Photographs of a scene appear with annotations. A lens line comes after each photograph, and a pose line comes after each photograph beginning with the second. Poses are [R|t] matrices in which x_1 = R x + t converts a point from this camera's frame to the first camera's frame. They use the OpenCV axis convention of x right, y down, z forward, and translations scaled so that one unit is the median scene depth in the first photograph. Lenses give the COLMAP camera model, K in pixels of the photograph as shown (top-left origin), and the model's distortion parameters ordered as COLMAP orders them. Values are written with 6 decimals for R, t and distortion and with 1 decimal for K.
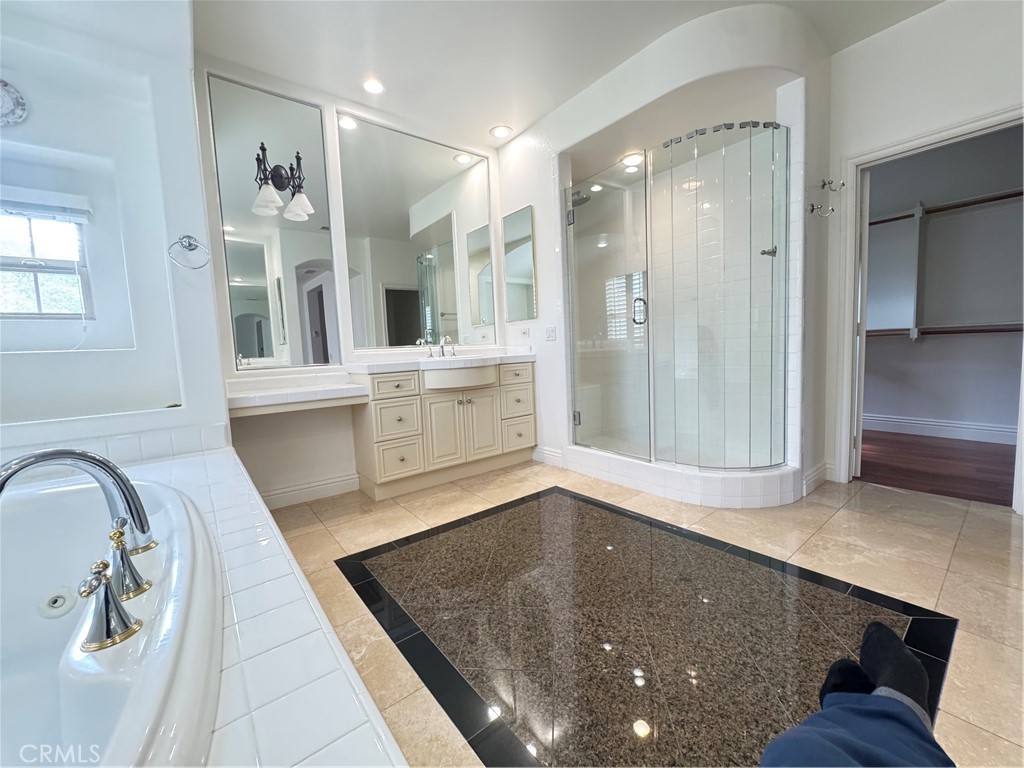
lens RADIAL K [[407.9, 0, 513.0], [0, 407.9, 379.9], [0, 0, 1]] dist [-0.002988, 0.000503]
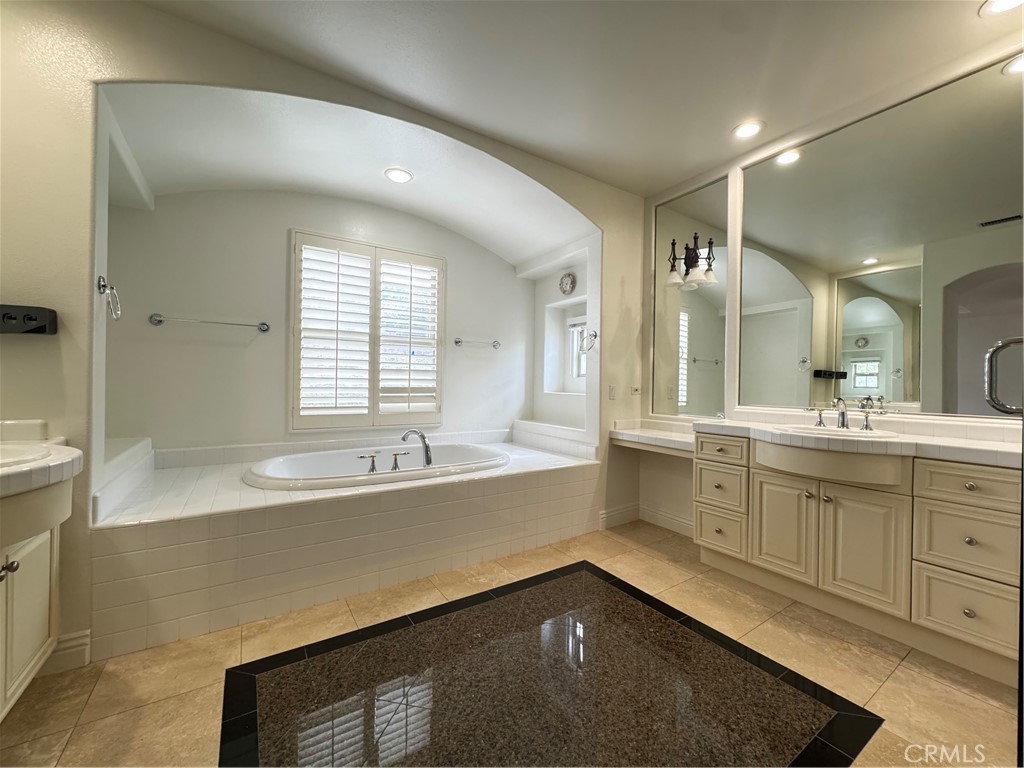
lens RADIAL K [[407.9, 0, 512.8], [0, 407.9, 384.4], [0, 0, 1]] dist [-0.002988, 0.000503]
pose [[-0.093219, 0.044732, -0.994640, 0.640295], [-0.088173, 0.994694, 0.052998, -0.134359], [0.991734, 0.092640, -0.088780, 0.581220]]
